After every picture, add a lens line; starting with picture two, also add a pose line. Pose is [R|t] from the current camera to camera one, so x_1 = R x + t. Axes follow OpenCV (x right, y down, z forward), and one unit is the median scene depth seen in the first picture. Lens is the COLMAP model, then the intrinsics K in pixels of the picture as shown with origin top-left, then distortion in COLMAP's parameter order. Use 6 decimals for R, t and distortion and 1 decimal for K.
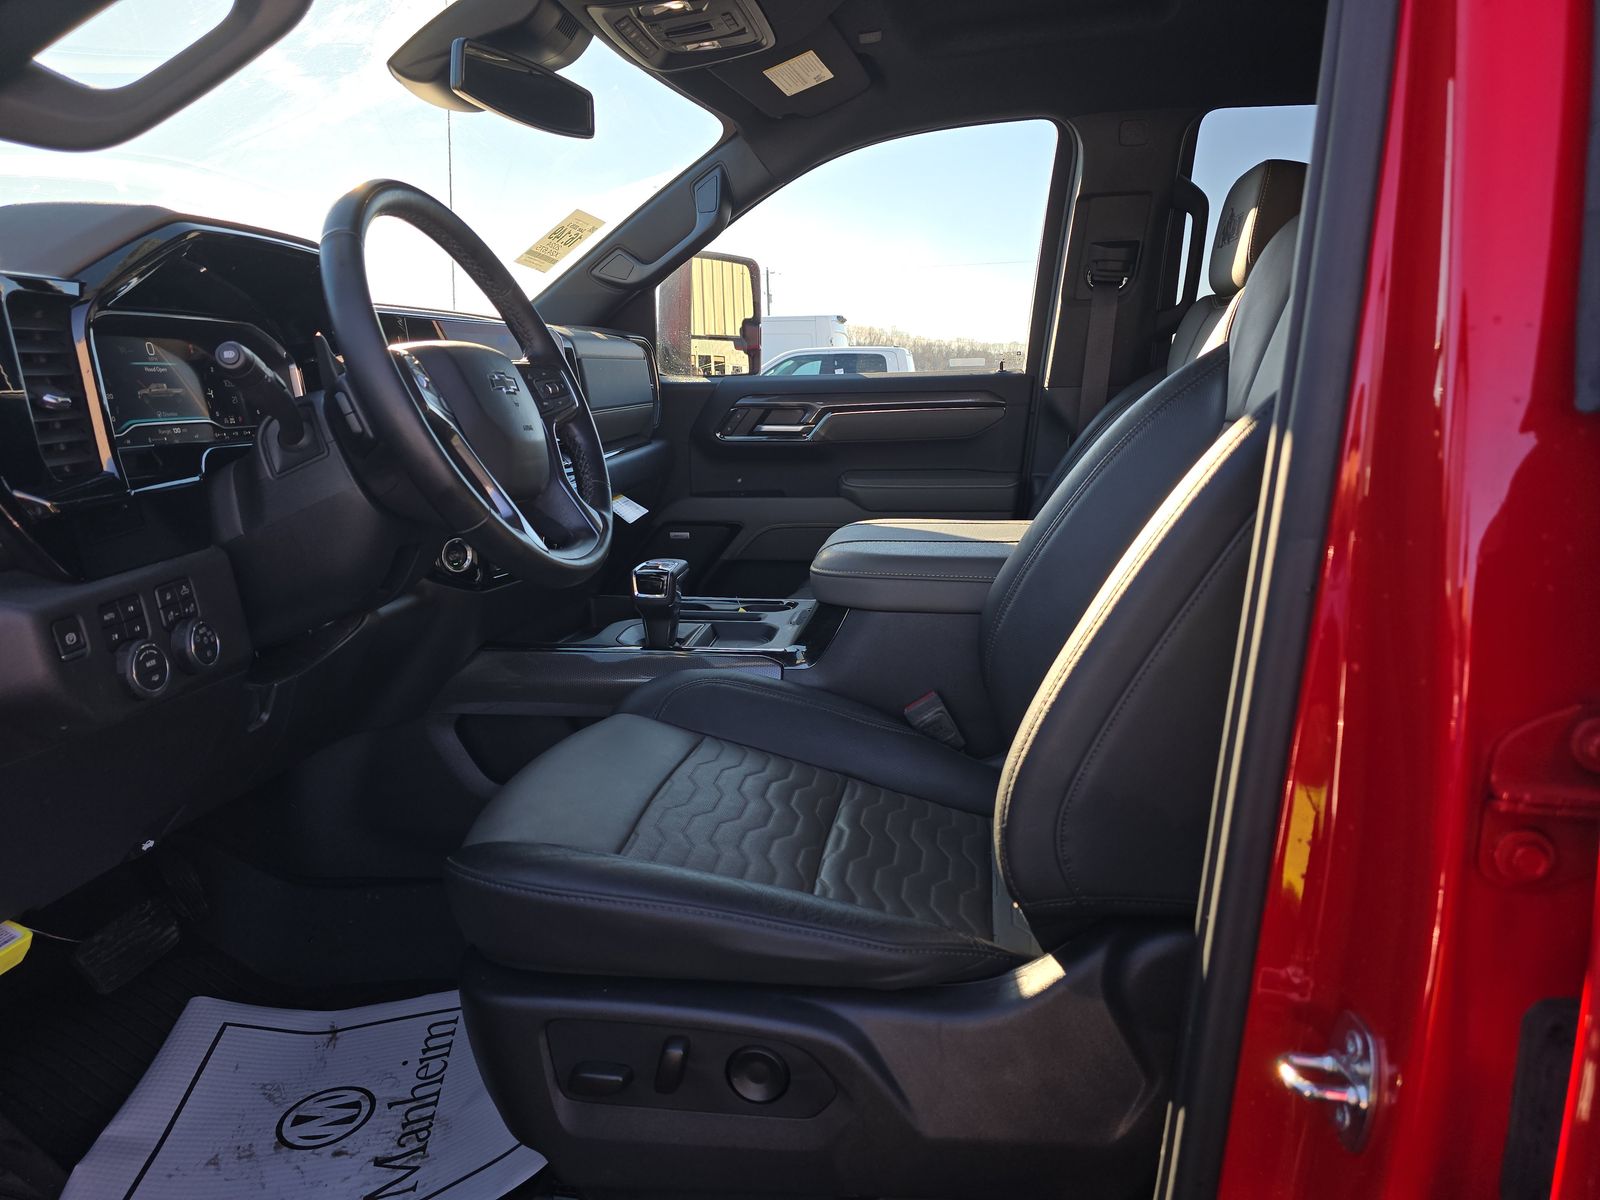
lens RADIAL K [[1068.2, 0, 810.1], [0, 1068.2, 595.6], [0, 0, 1]] dist [0.065493, -0.073696]
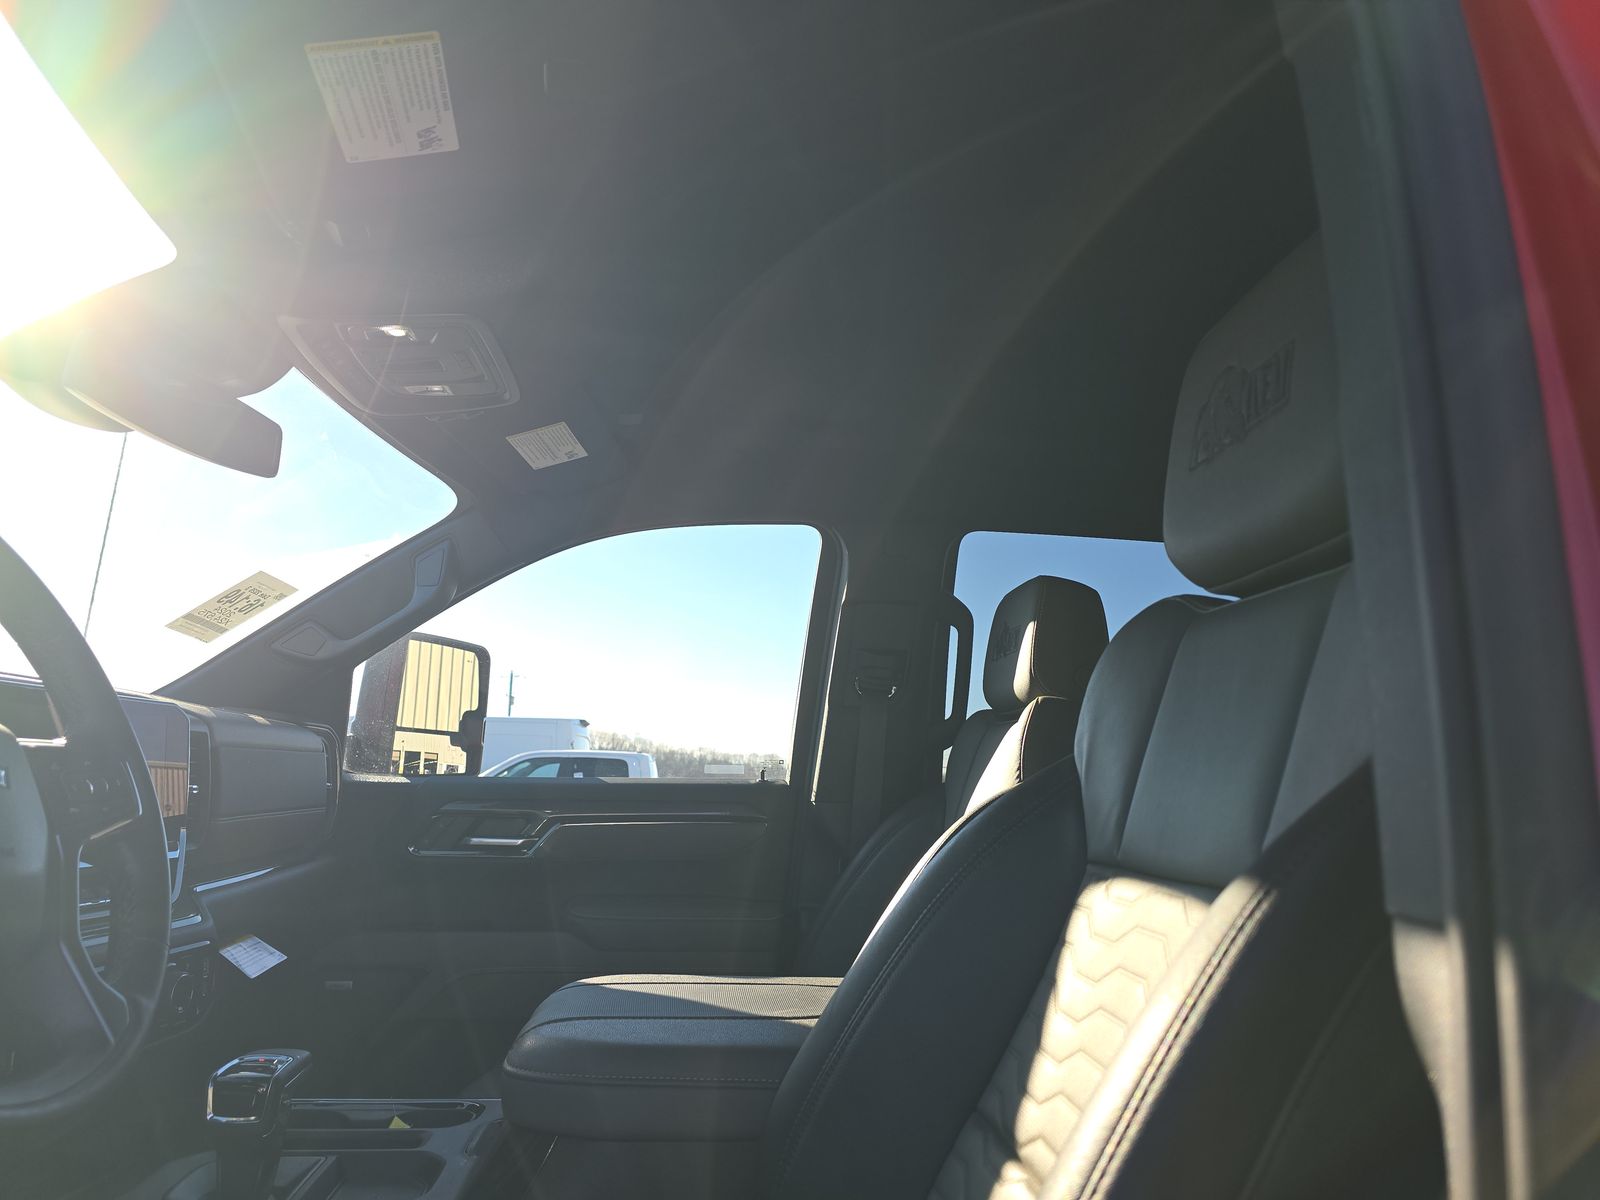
lens RADIAL K [[1068.2, 0, 810.1], [0, 1068.2, 595.6], [0, 0, 1]] dist [0.065493, -0.073696]
pose [[0.971629, 0.075211, 0.224234, 0.008327], [0.012305, 0.930731, -0.365497, -0.030643], [-0.236191, 0.357886, 0.903400, 0.148023]]
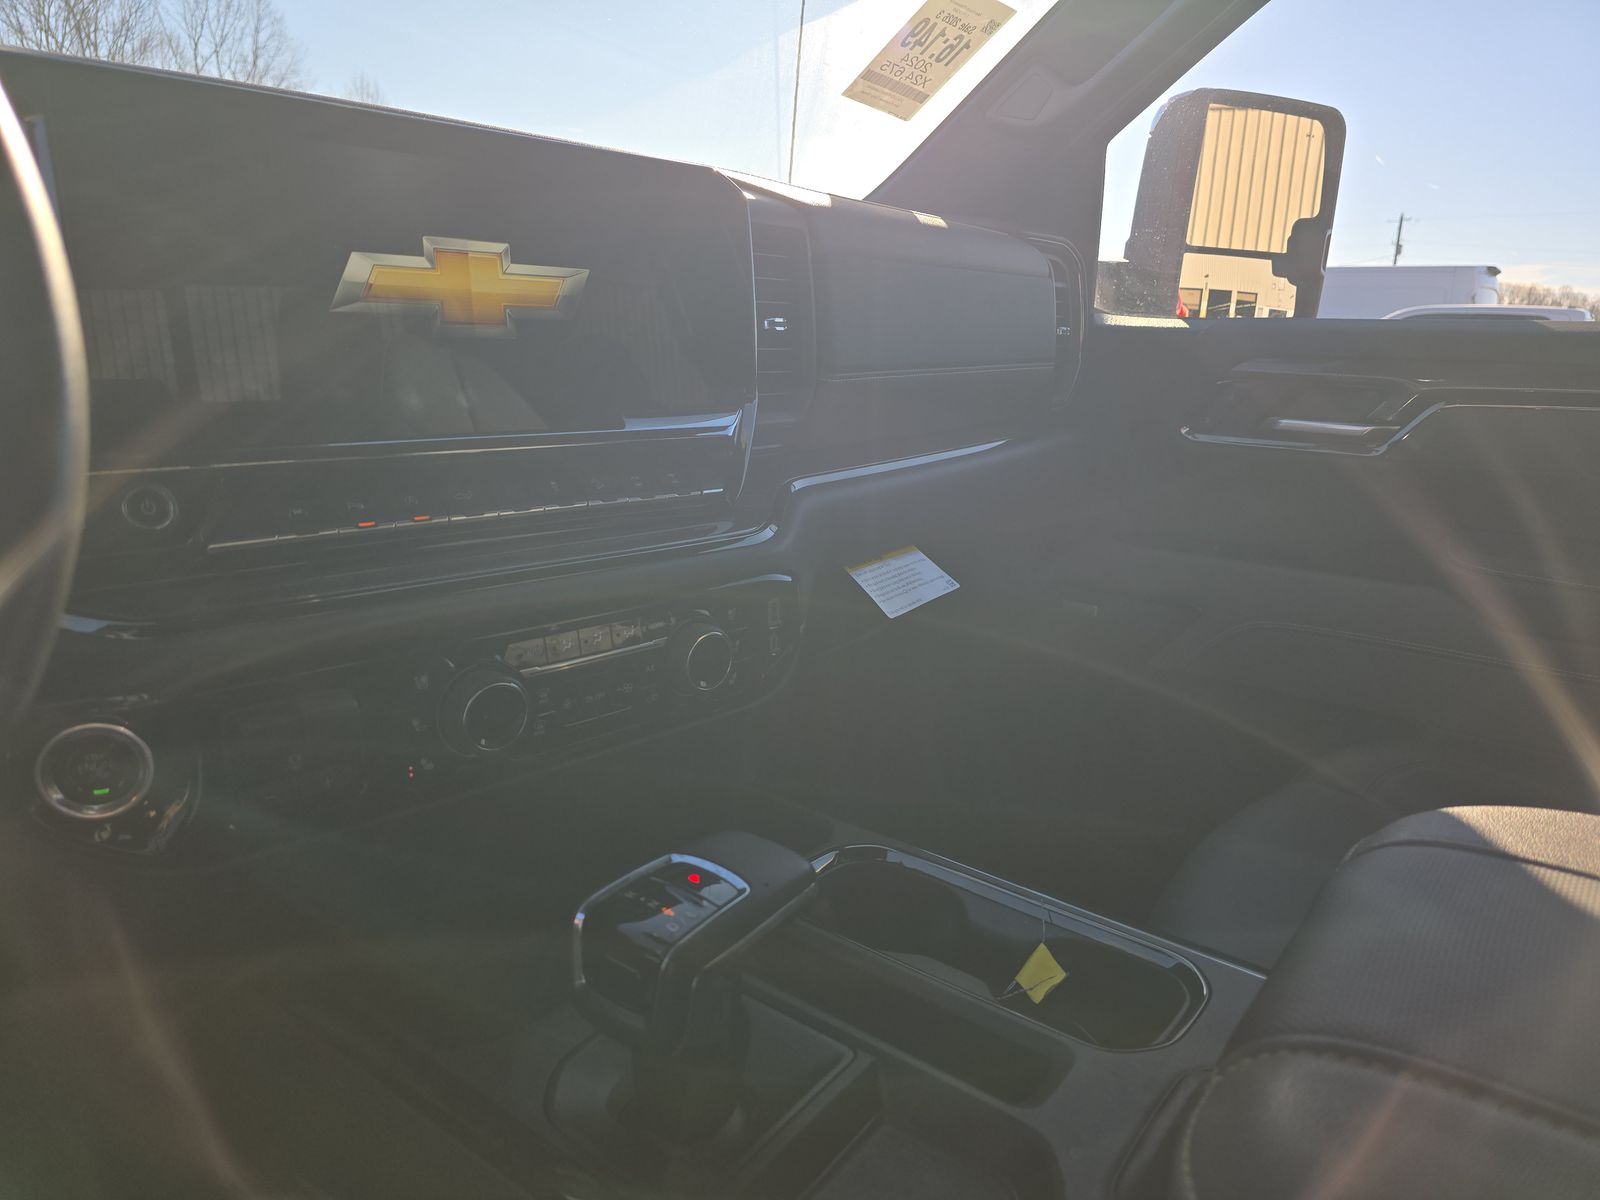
lens RADIAL K [[1068.2, 0, 810.1], [0, 1068.2, 595.6], [0, 0, 1]] dist [0.065493, -0.073696]
pose [[0.870168, 0.159405, -0.466258, 0.013454], [-0.140509, 0.987213, 0.075280, -0.089842], [0.472296, 0.000008, 0.881440, 0.480171]]
